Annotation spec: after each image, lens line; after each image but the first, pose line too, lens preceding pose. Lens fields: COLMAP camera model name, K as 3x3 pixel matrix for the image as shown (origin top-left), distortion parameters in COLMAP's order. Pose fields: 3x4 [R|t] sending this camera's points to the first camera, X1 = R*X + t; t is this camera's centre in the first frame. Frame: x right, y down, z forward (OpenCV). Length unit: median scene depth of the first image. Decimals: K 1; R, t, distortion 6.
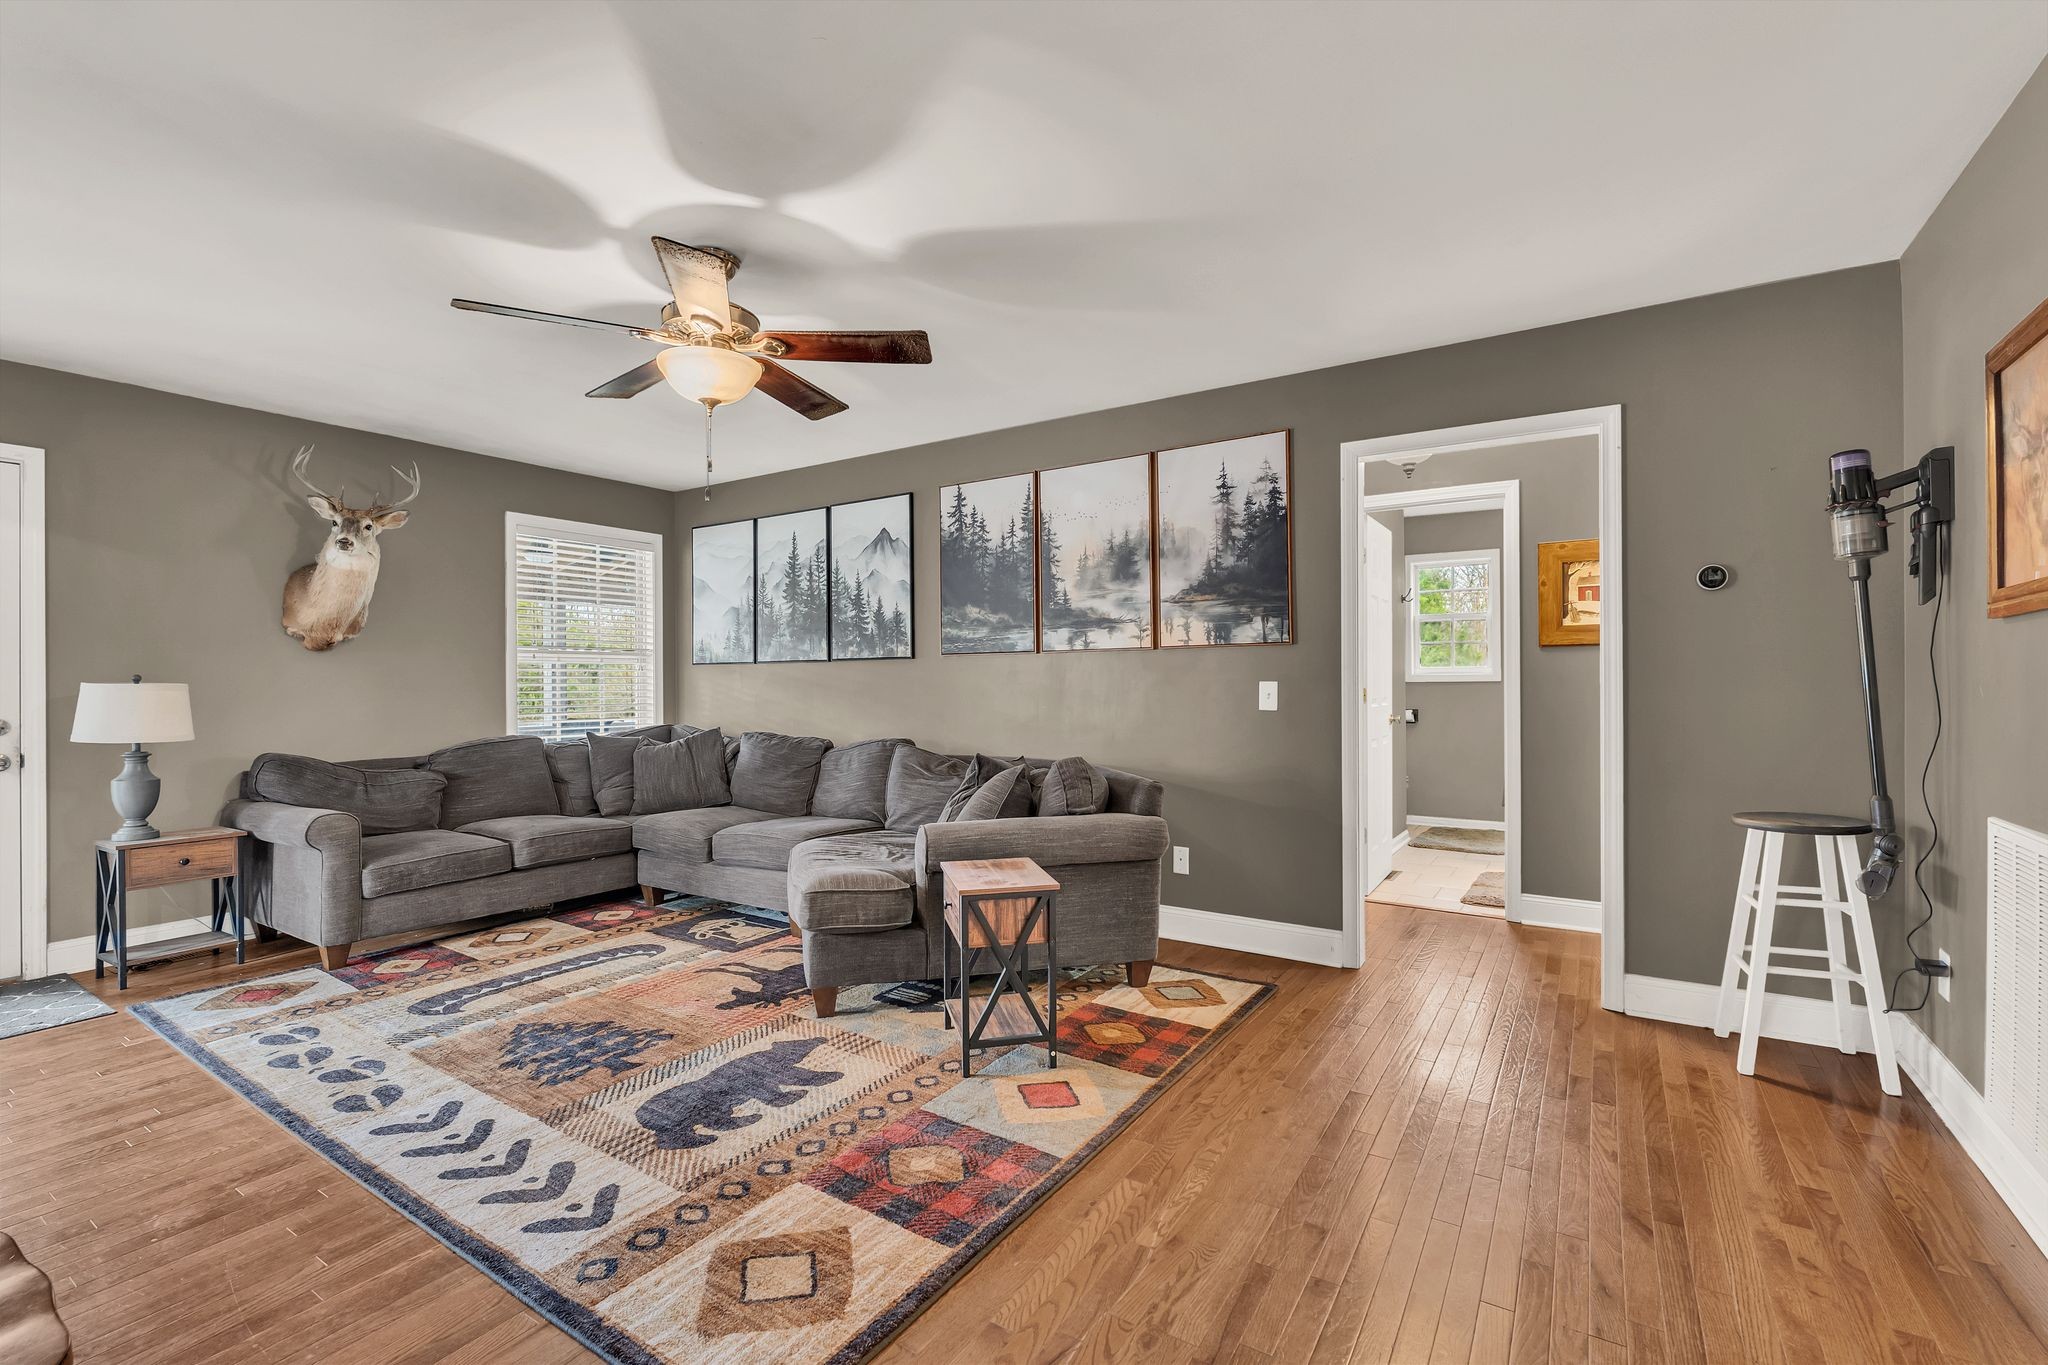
lens RADIAL K [[909.0, 0, 1021.1], [0, 909.0, 676.3], [0, 0, 1]] dist [-0.003658, -0.000014]
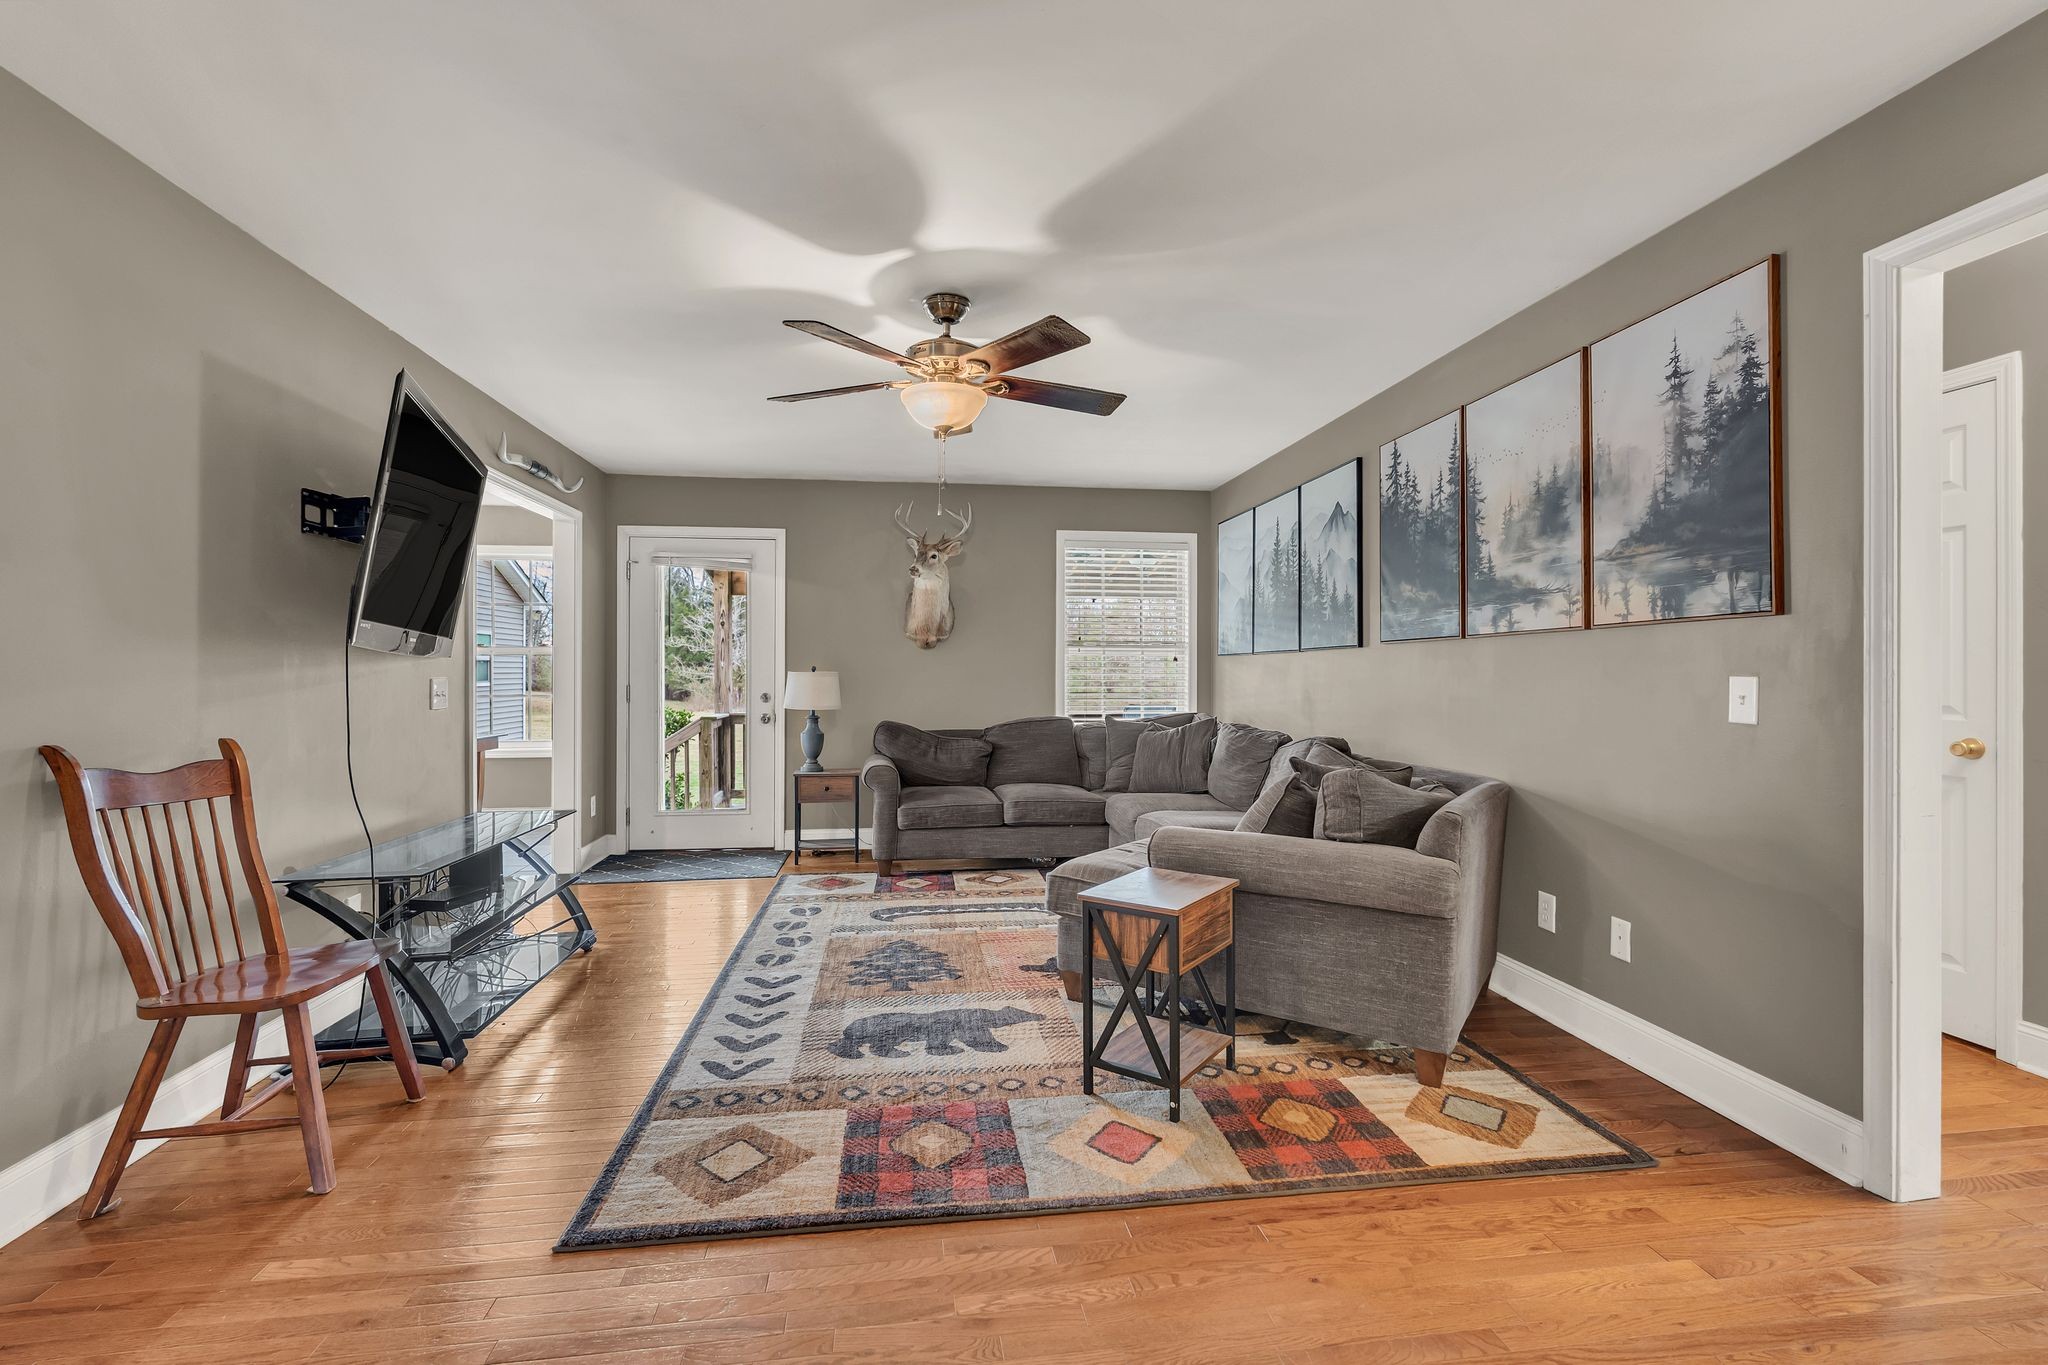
lens RADIAL K [[904.7, 0, 999.5], [0, 904.7, 666.9], [0, 0, 1]] dist [-0.003261, 0.000107]
pose [[0.650685, 0.000291, -0.759348, 0.401062], [-0.000301, 1.000000, 0.000126, -0.000792], [0.759348, 0.000147, 0.650685, 0.217876]]
